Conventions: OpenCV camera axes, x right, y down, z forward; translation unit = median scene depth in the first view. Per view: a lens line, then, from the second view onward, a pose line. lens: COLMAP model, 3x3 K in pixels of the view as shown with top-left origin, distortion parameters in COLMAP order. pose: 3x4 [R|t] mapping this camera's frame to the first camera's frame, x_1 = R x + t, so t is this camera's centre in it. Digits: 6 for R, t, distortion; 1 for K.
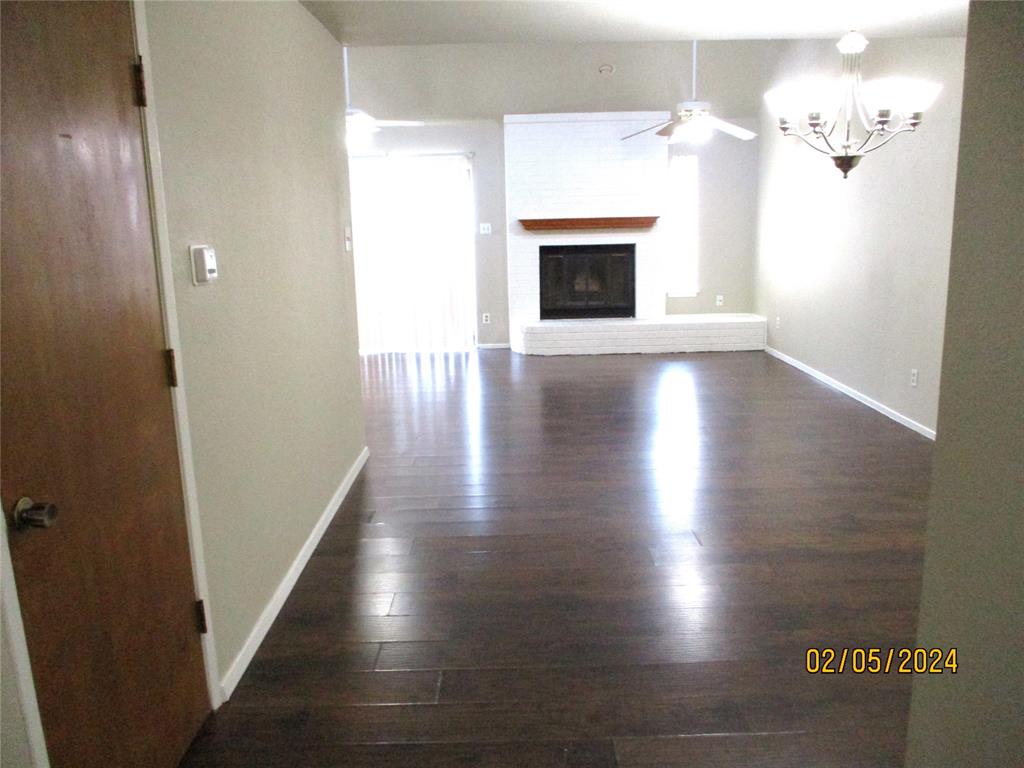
lens RADIAL K [[837.1, 0, 506.7], [0, 837.1, 391.5], [0, 0, 1]] dist [-0.057584, 0.024605]
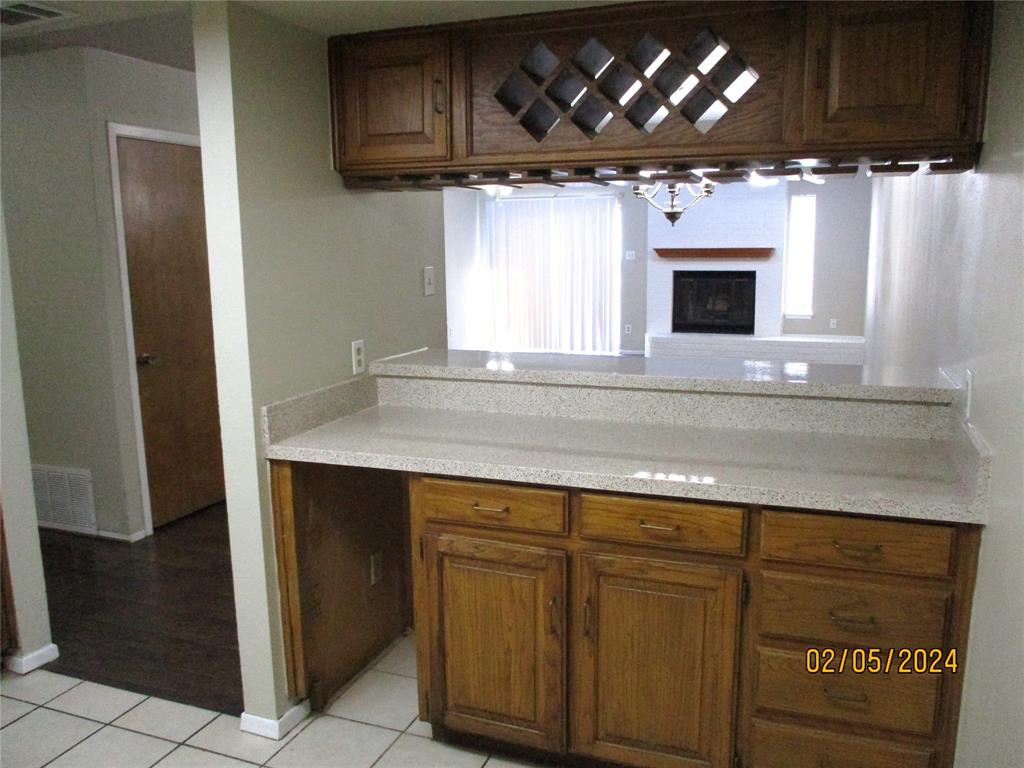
lens RADIAL K [[837.1, 0, 514.6], [0, 837.1, 381.2], [0, 0, 1]] dist [-0.057584, 0.024605]
pose [[0.936445, 0.071320, -0.343488, 0.246330], [-0.084777, 0.996104, -0.024300, 0.031062], [0.340416, 0.051876, 0.938843, -0.186537]]
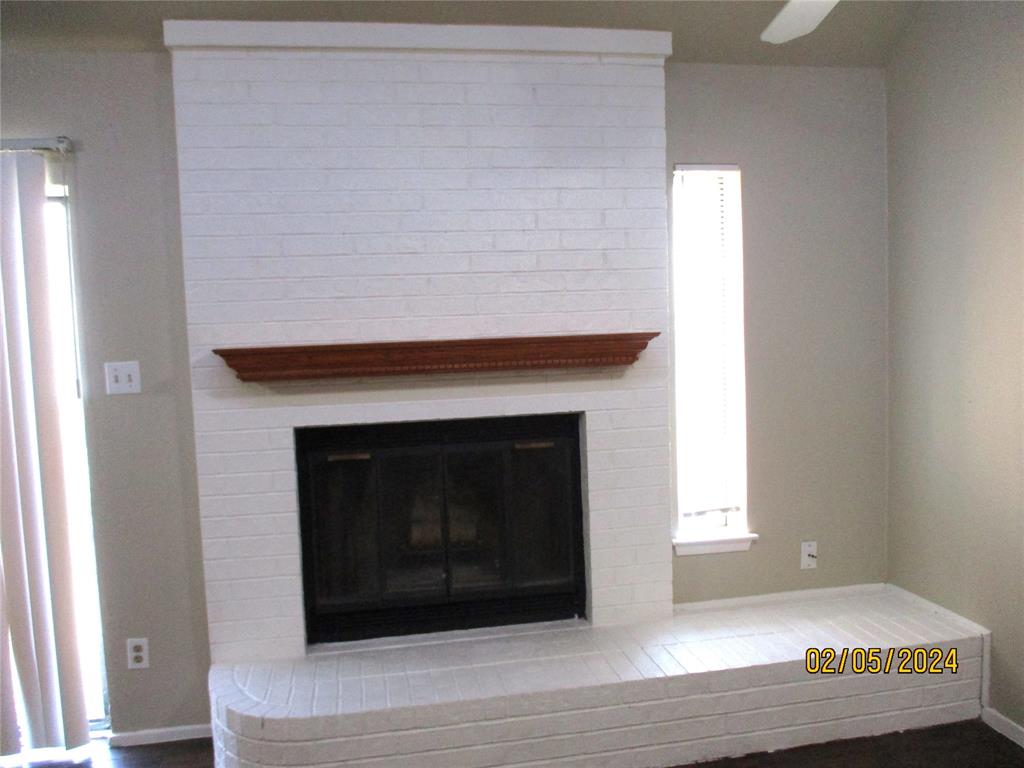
lens RADIAL K [[837.1, 0, 512.9], [0, 837.1, 390.6], [0, 0, 1]] dist [-0.057584, 0.024605]
pose [[0.982291, -0.024614, 0.185738, 0.062226], [0.049932, 0.989872, -0.132889, -0.140732], [-0.180586, 0.139810, 0.973572, 0.665814]]
